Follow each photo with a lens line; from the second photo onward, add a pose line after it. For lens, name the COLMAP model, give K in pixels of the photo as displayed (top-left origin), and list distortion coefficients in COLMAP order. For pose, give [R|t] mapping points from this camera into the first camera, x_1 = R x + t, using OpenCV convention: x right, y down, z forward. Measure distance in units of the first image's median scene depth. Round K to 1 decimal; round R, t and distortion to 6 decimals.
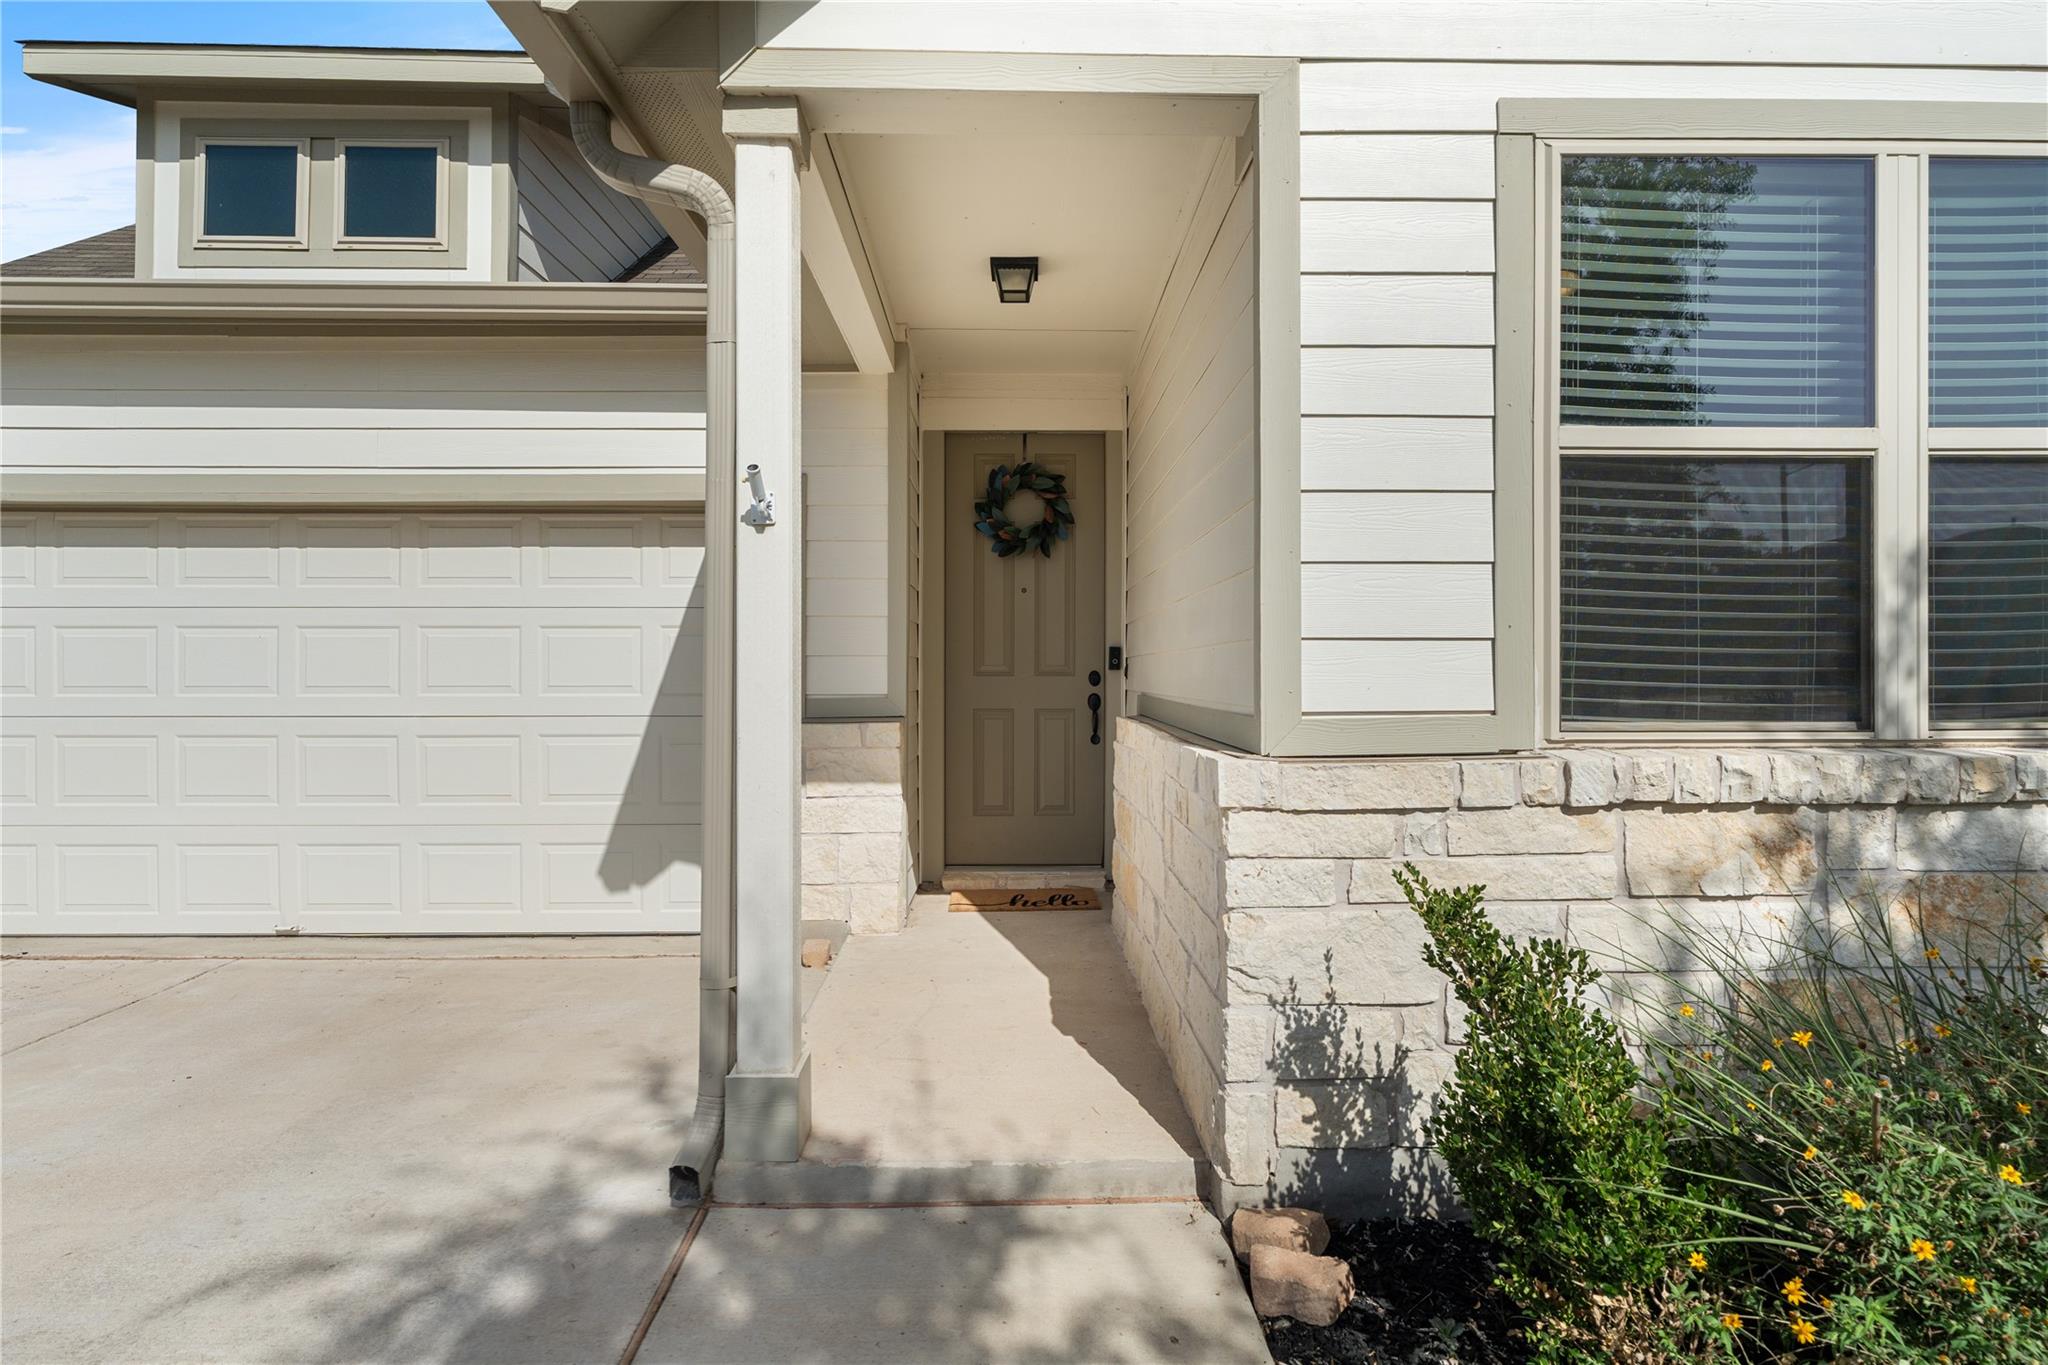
lens RADIAL K [[1061.7, 0, 1022.5], [0, 1061.7, 667.1], [0, 0, 1]] dist [-0.000361, 0.000015]
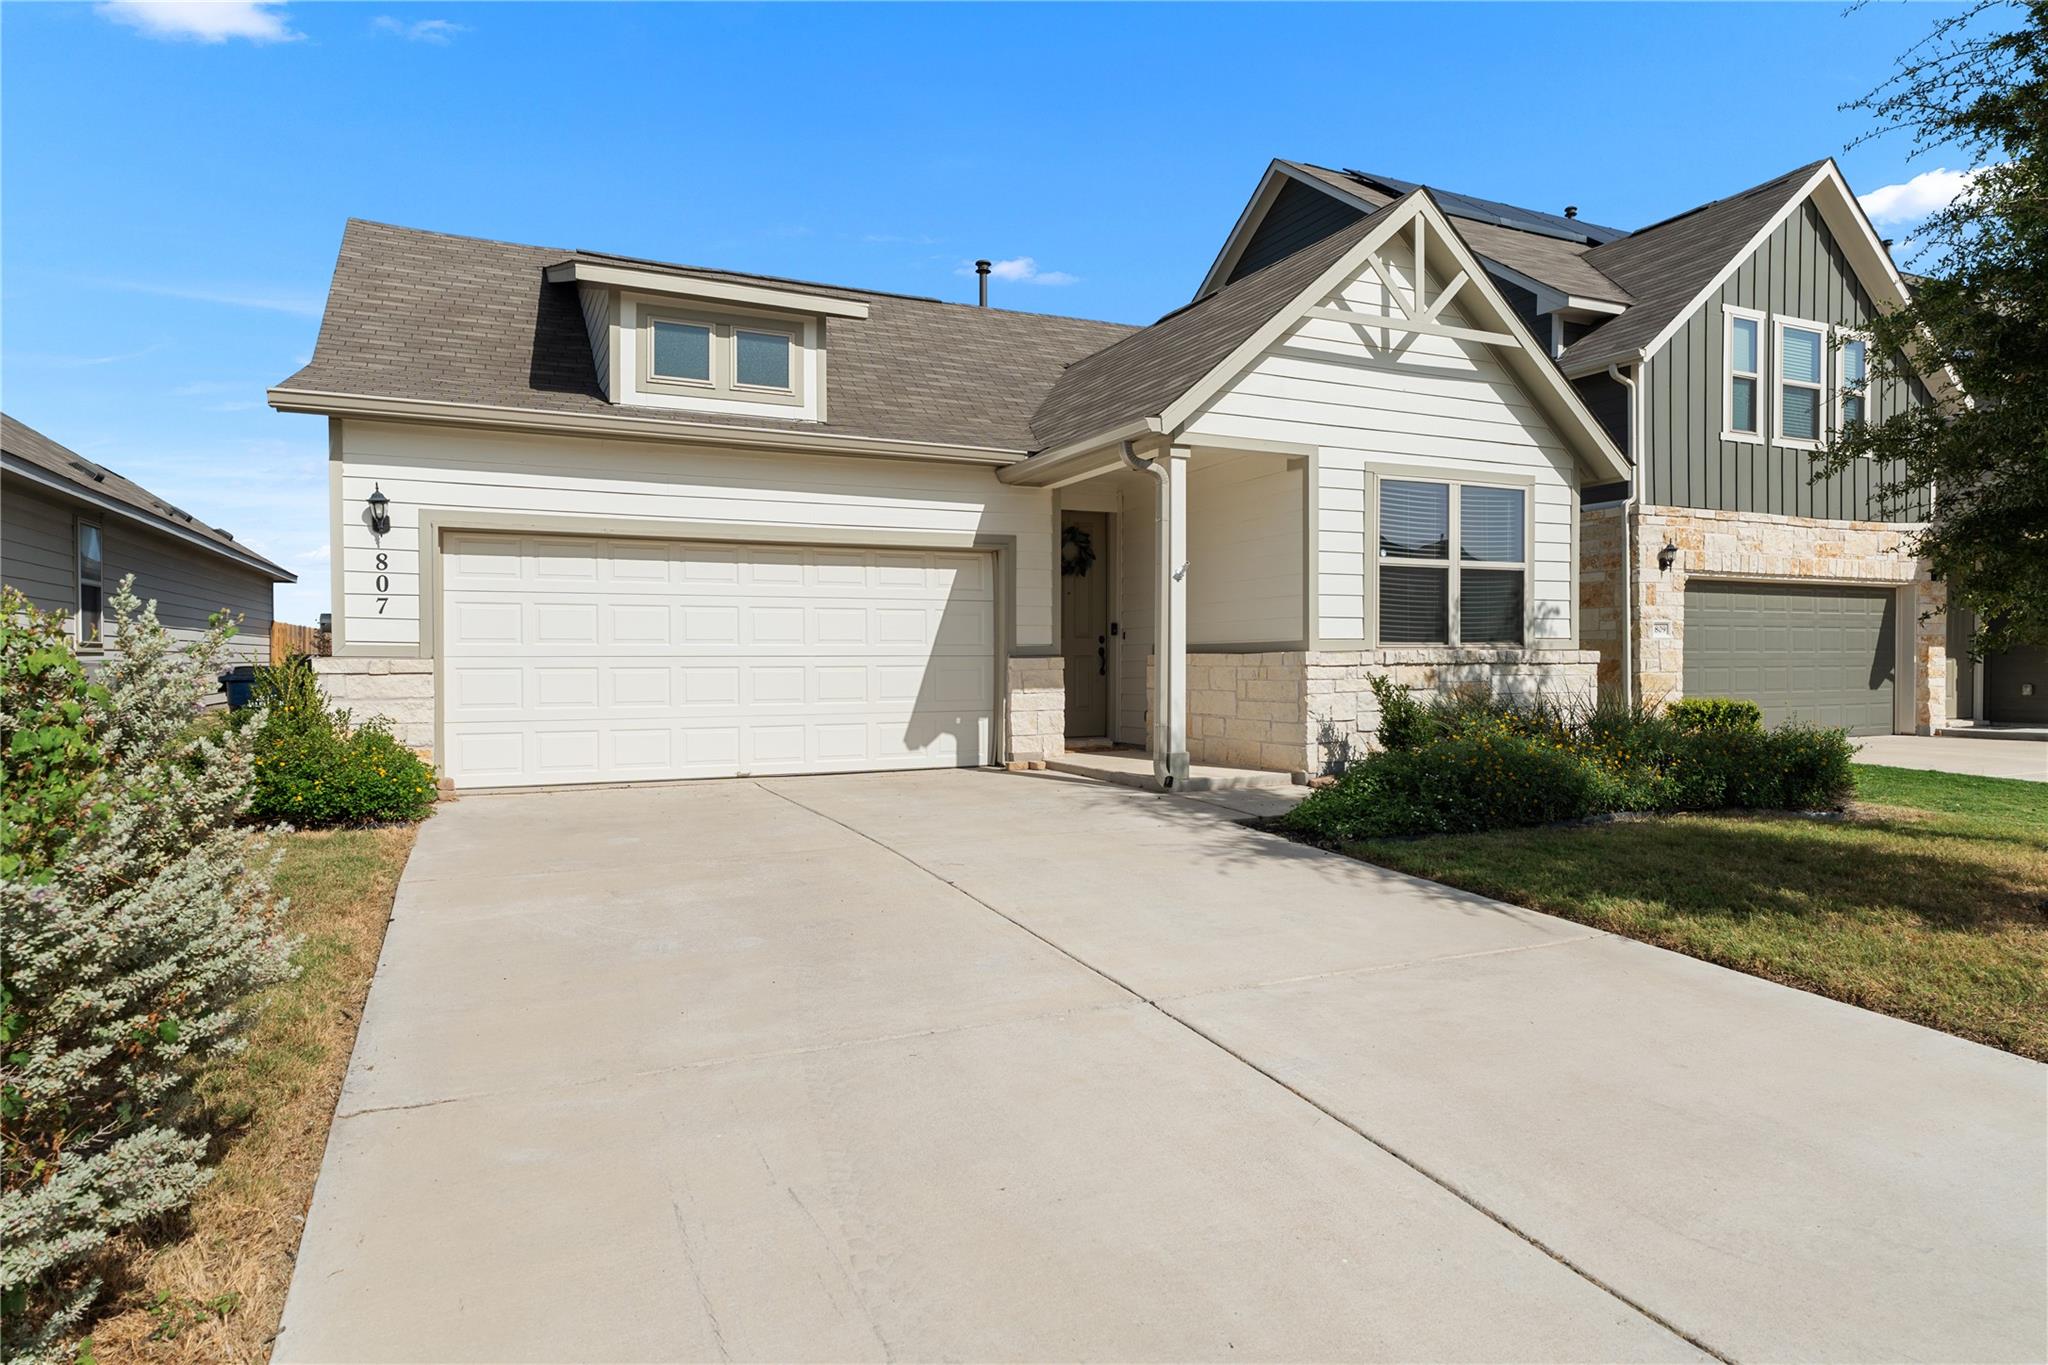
lens RADIAL K [[1167.2, 0, 1027.2], [0, 1167.2, 680.0], [0, 0, 1]] dist [-0.007226, -0.000169]
pose [[0.914671, -0.009611, 0.404085, -2.086951], [0.002599, 0.999836, 0.017897, 0.103626], [-0.404191, -0.015320, 0.914546, -2.024389]]
